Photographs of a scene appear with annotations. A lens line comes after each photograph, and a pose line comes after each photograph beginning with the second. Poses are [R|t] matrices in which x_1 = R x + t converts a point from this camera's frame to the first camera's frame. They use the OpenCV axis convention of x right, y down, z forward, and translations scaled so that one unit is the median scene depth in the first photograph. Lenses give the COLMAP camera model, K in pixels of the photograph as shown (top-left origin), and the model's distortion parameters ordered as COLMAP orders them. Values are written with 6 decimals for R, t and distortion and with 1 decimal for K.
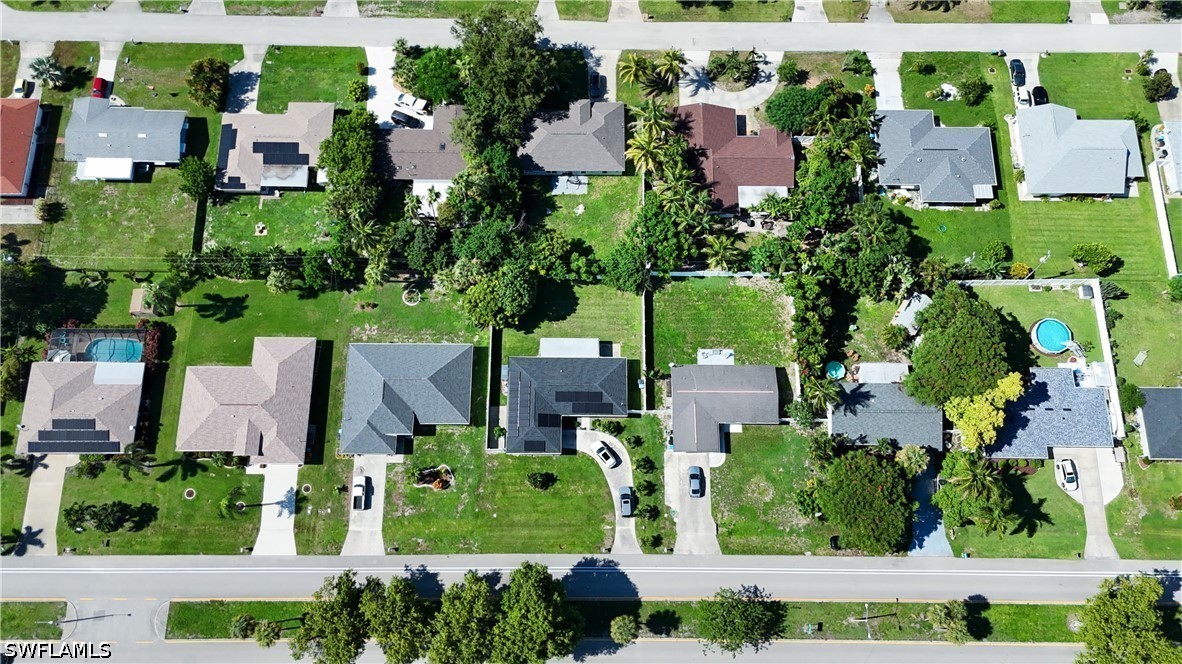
lens RADIAL K [[876.6, 0, 586.4], [0, 876.6, 331.9], [0, 0, 1]] dist [0.025642, -0.021122]
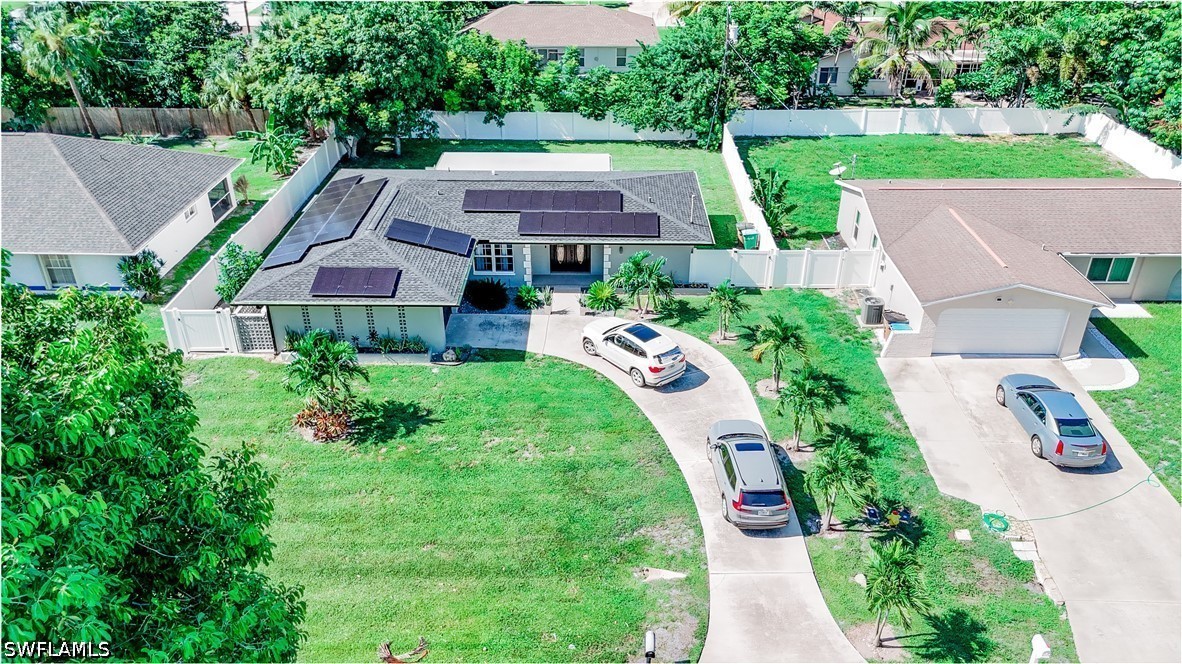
lens RADIAL K [[876.6, 0, 587.5], [0, 876.6, 335.6], [0, 0, 1]] dist [0.025642, -0.021122]
pose [[0.999602, -0.013718, -0.024639, 0.012802], [-0.006978, 0.726228, -0.687419, 0.305861], [0.027324, 0.687317, 0.725843, 0.811326]]
